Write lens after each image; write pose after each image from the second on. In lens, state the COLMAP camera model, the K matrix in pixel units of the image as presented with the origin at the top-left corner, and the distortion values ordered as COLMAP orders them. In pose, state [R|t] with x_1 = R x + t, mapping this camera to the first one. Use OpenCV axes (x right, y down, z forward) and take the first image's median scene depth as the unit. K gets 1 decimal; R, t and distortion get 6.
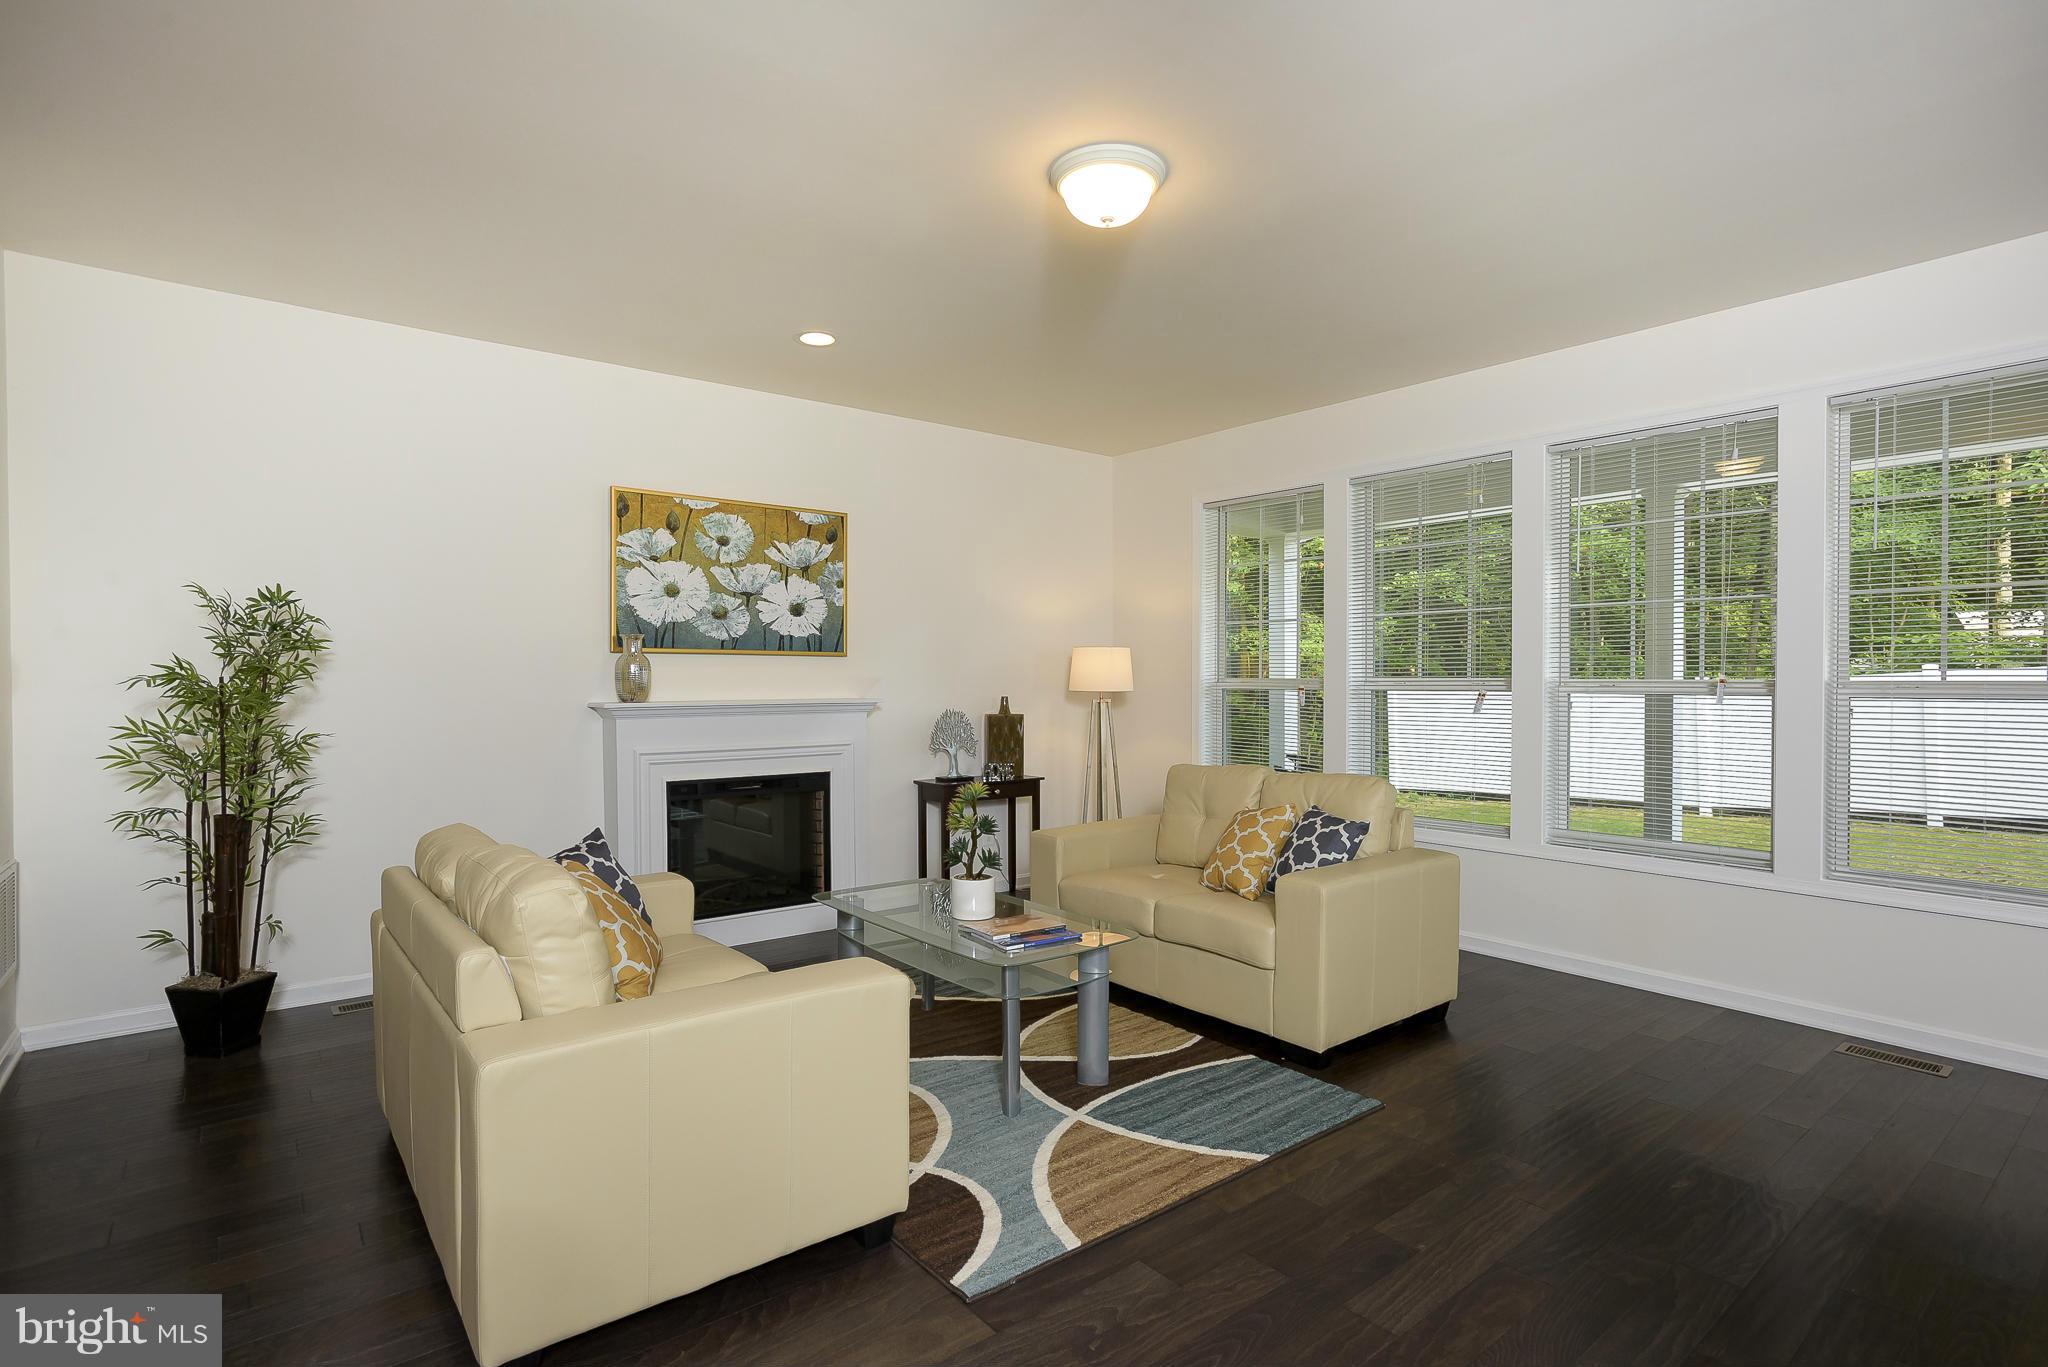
lens RADIAL K [[1004.9, 0, 969.0], [0, 1004.9, 689.3], [0, 0, 1]] dist [-0.031472, 0.000795]
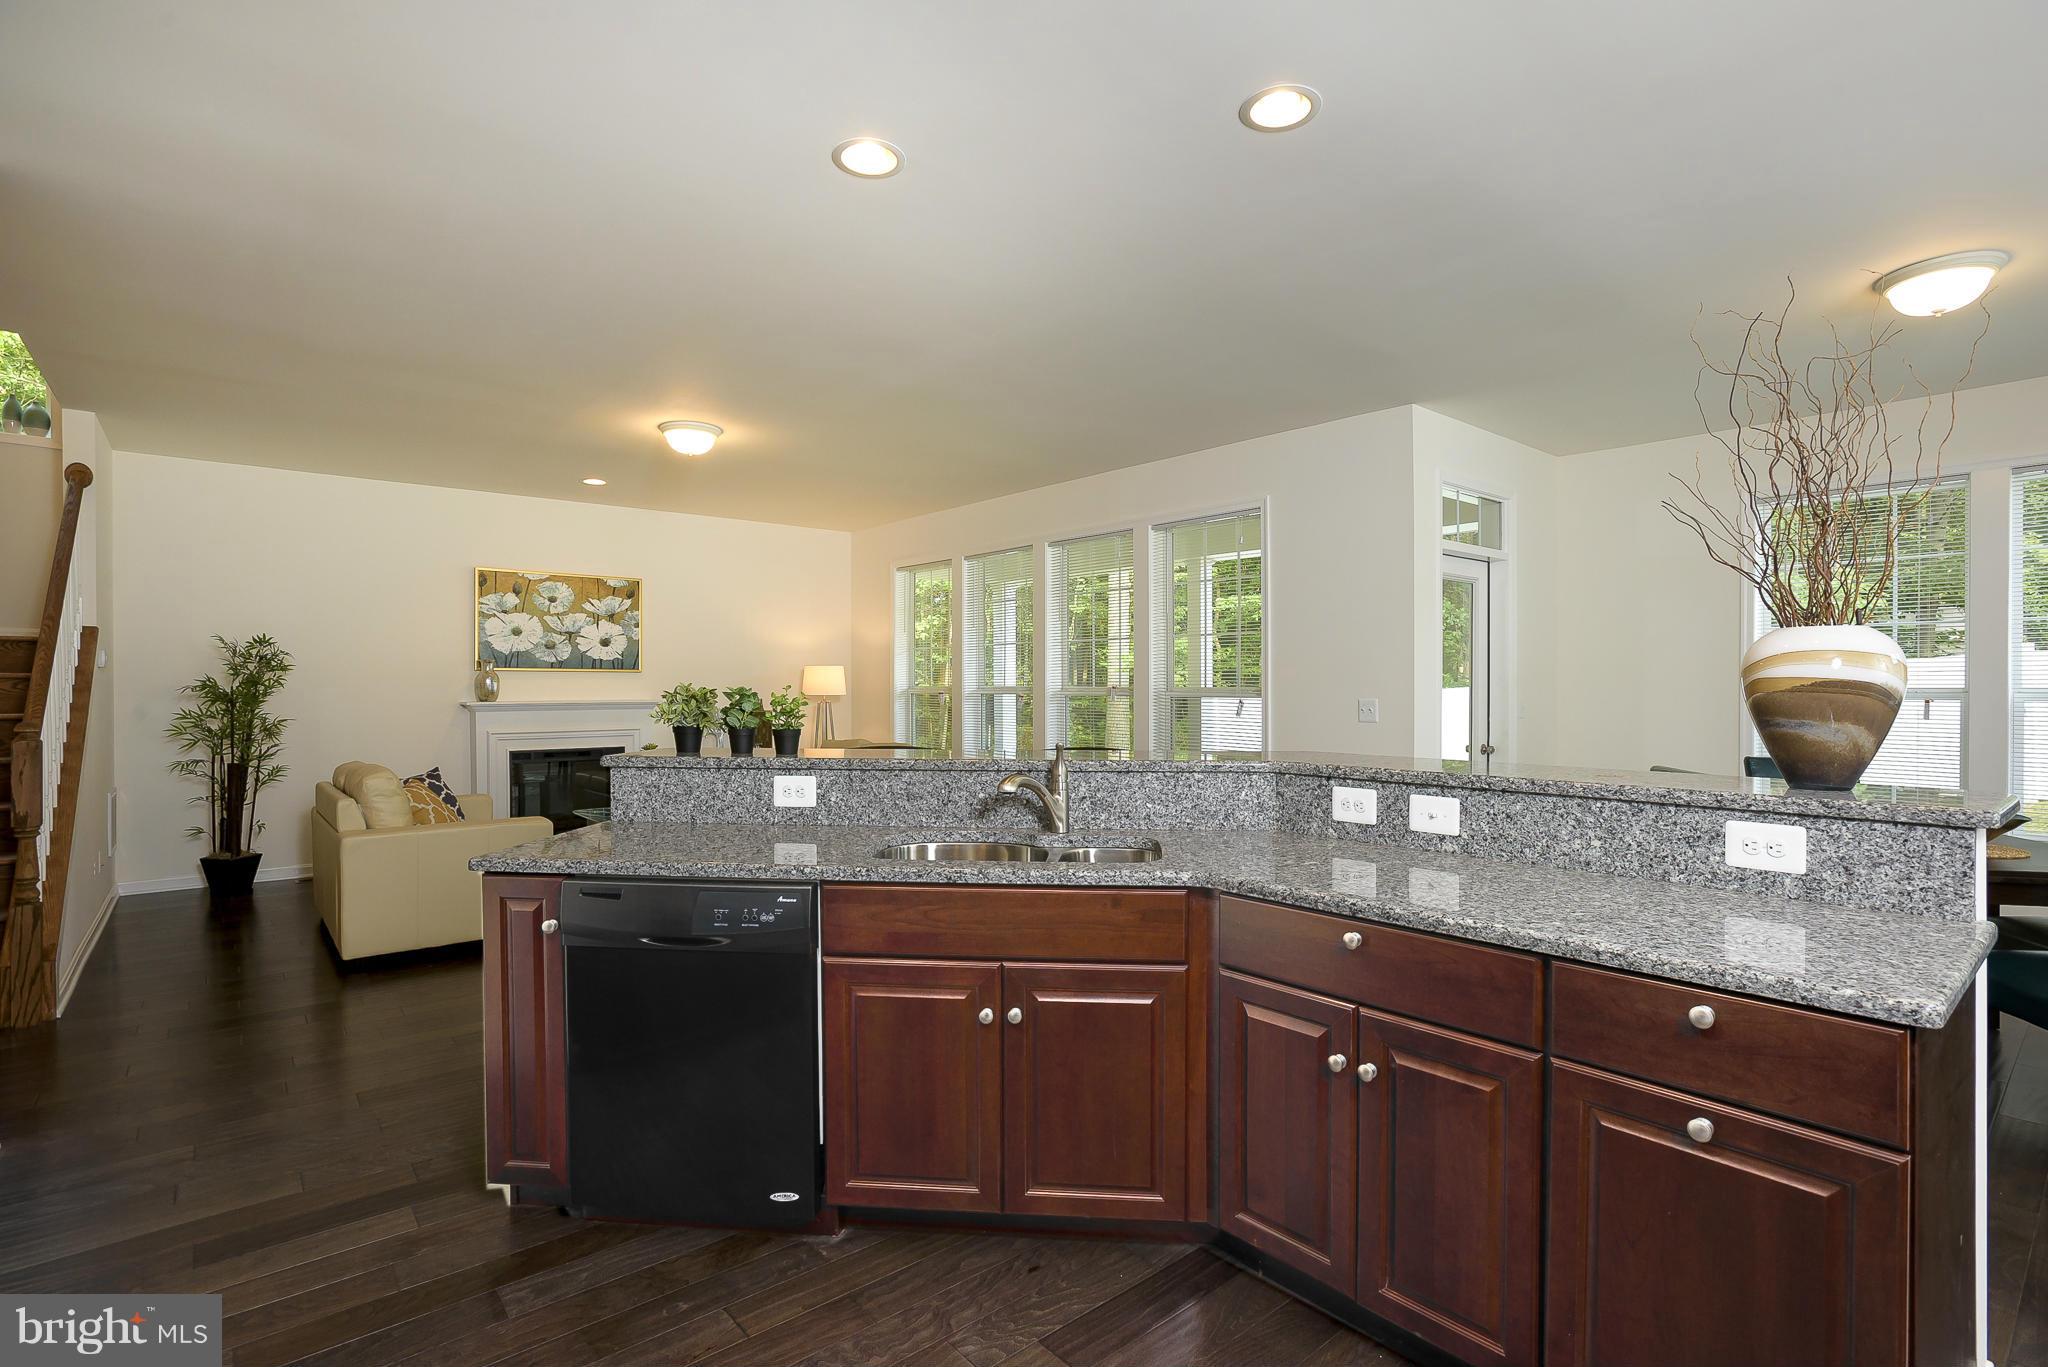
lens RADIAL K [[980.8, 0, 1024.0], [0, 980.8, 683.5], [0, 0, 1]] dist [-0.046240, -0.000392]
pose [[0.998004, -0.003592, 0.063048, 0.413238], [0.004514, 0.999885, -0.014490, 0.009799], [-0.062988, 0.014746, 0.997905, -0.587103]]
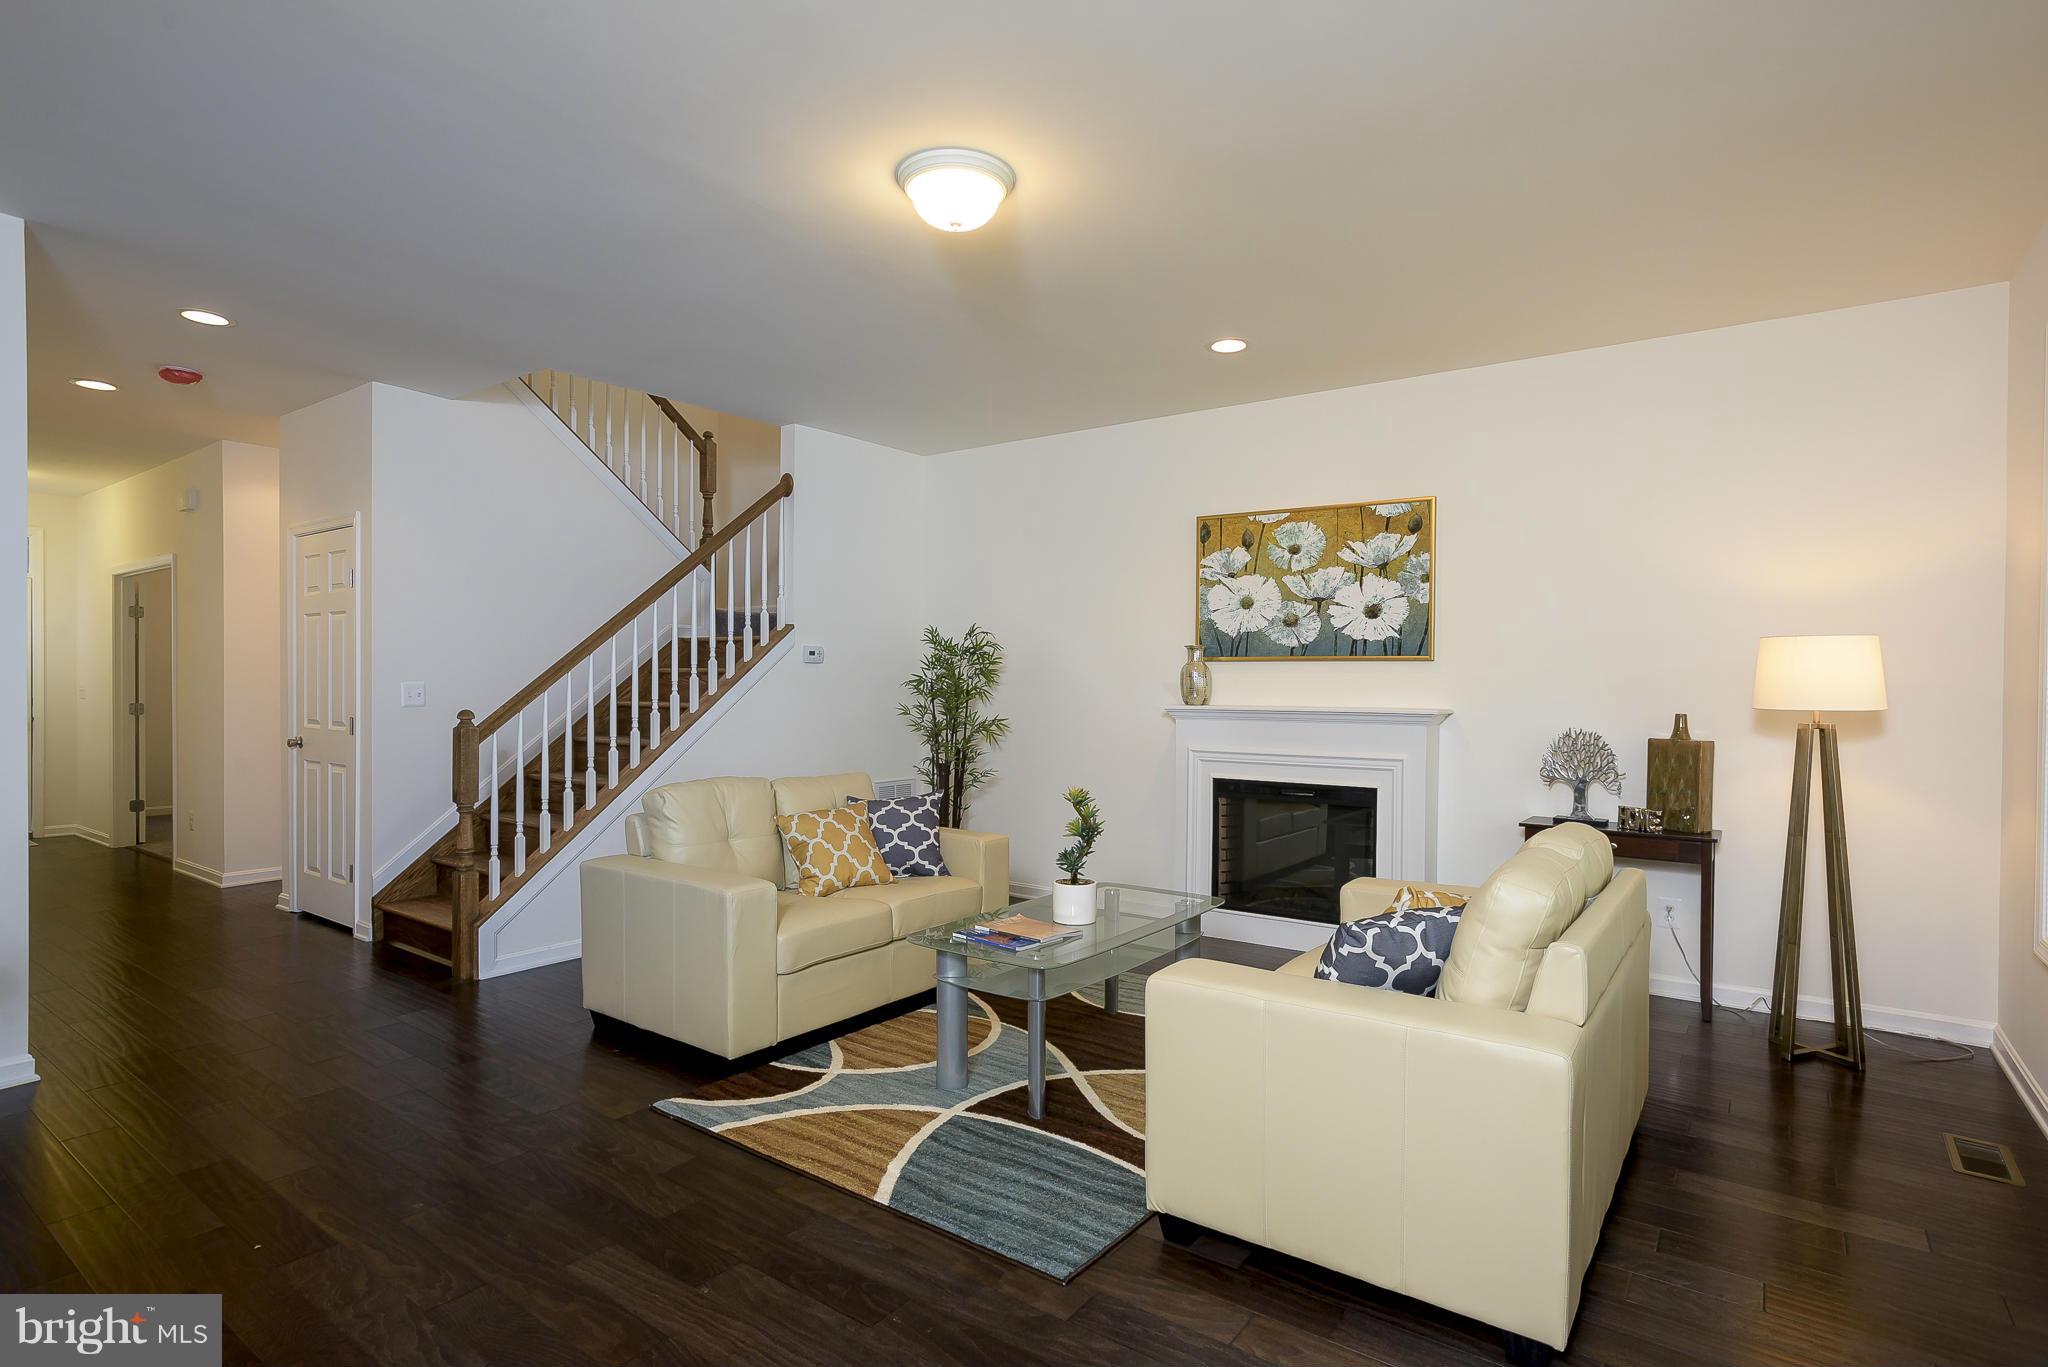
lens RADIAL K [[980.8, 0, 1024.0], [0, 980.8, 683.5], [0, 0, 1]] dist [-0.046240, -0.000392]
pose [[0.310434, 0.001132, -0.950594, 0.635907], [-0.020552, 0.999774, -0.005521, -0.001135], [0.950373, 0.021251, 0.310387, 0.452165]]
